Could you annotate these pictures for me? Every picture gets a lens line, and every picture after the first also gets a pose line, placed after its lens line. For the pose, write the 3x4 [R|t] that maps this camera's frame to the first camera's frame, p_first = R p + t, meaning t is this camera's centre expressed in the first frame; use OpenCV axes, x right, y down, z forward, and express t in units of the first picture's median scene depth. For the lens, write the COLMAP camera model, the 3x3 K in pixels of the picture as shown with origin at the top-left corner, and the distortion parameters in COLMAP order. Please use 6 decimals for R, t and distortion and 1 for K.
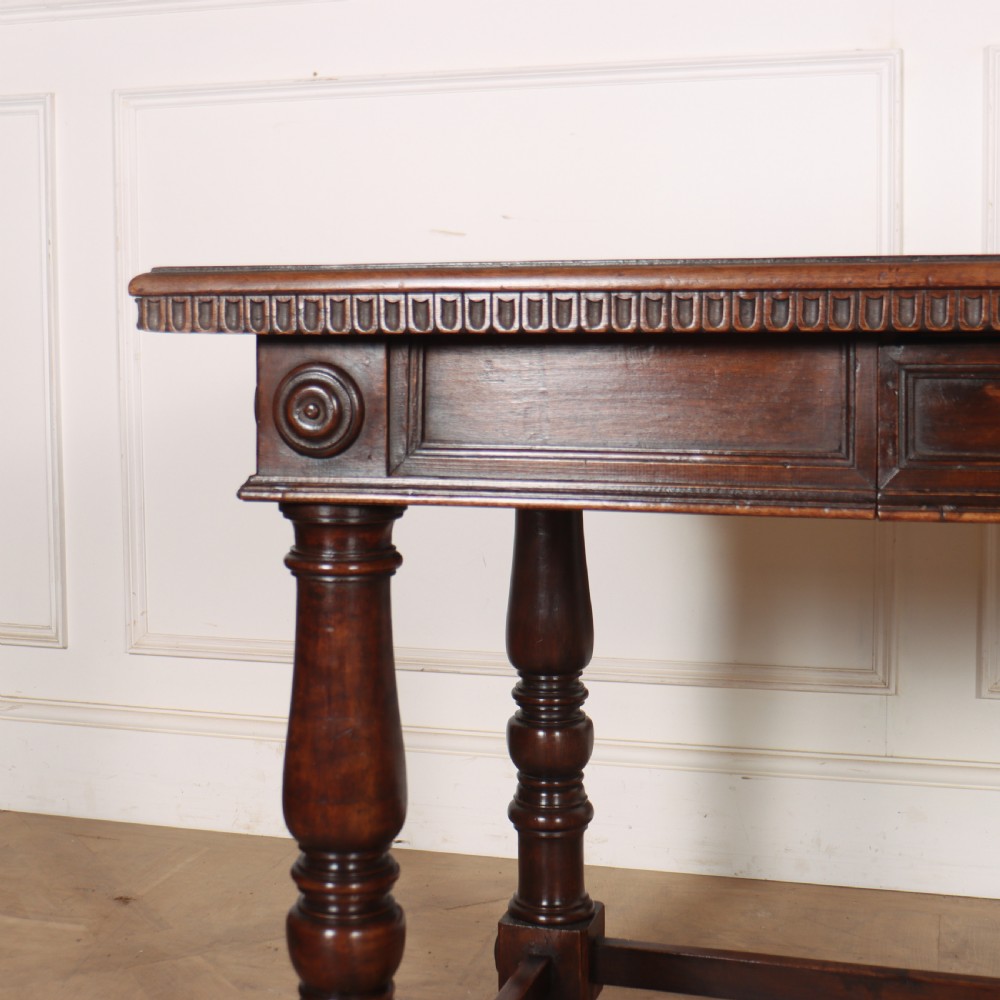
lens RADIAL K [[1722.5, 0, 400.3], [0, 1722.5, 435.2], [0, 0, 1]] dist [-0.126541, 0.206060]
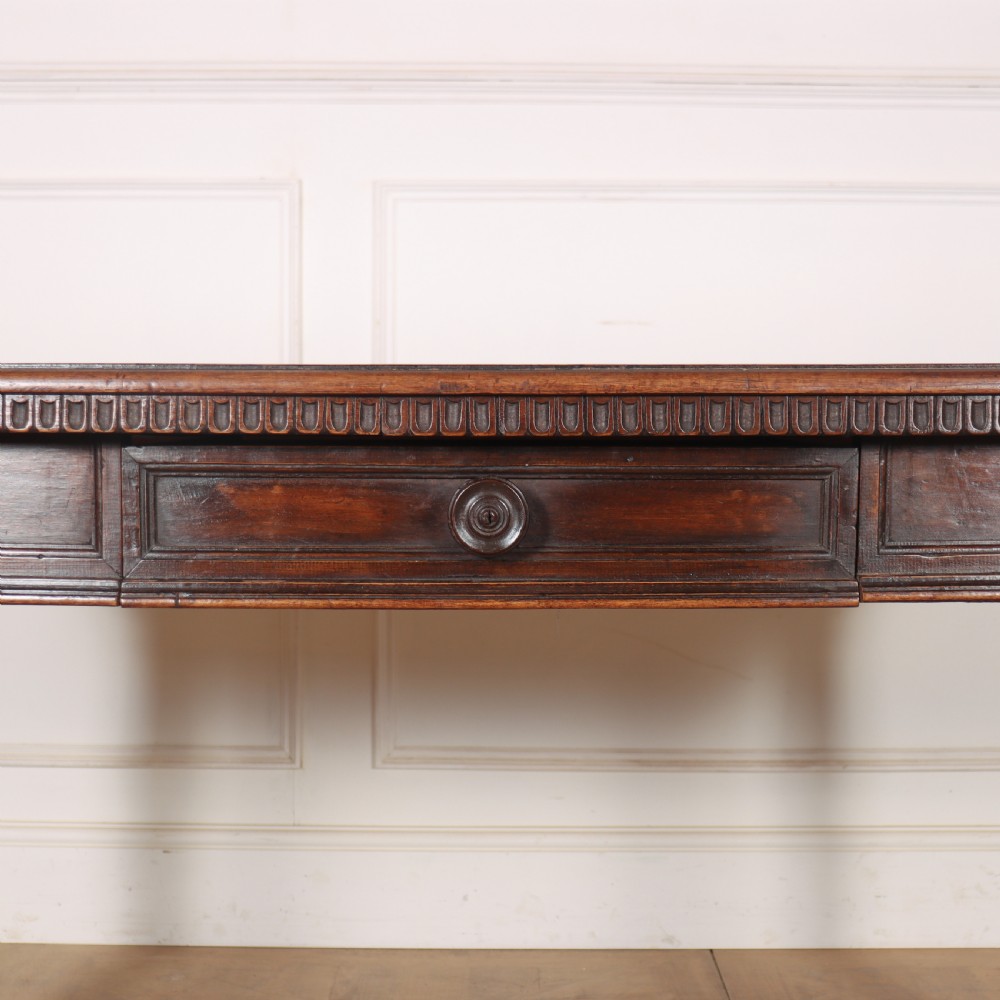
lens RADIAL K [[1636.2, 0, 502.8], [0, 1636.2, 564.8], [0, 0, 1]] dist [-0.109956, 0.194863]
pose [[0.951057, -0.010562, 0.308834, 0.114702], [0.004371, 0.999775, 0.020733, 0.001499], [-0.308984, -0.018369, 0.950890, -0.035663]]
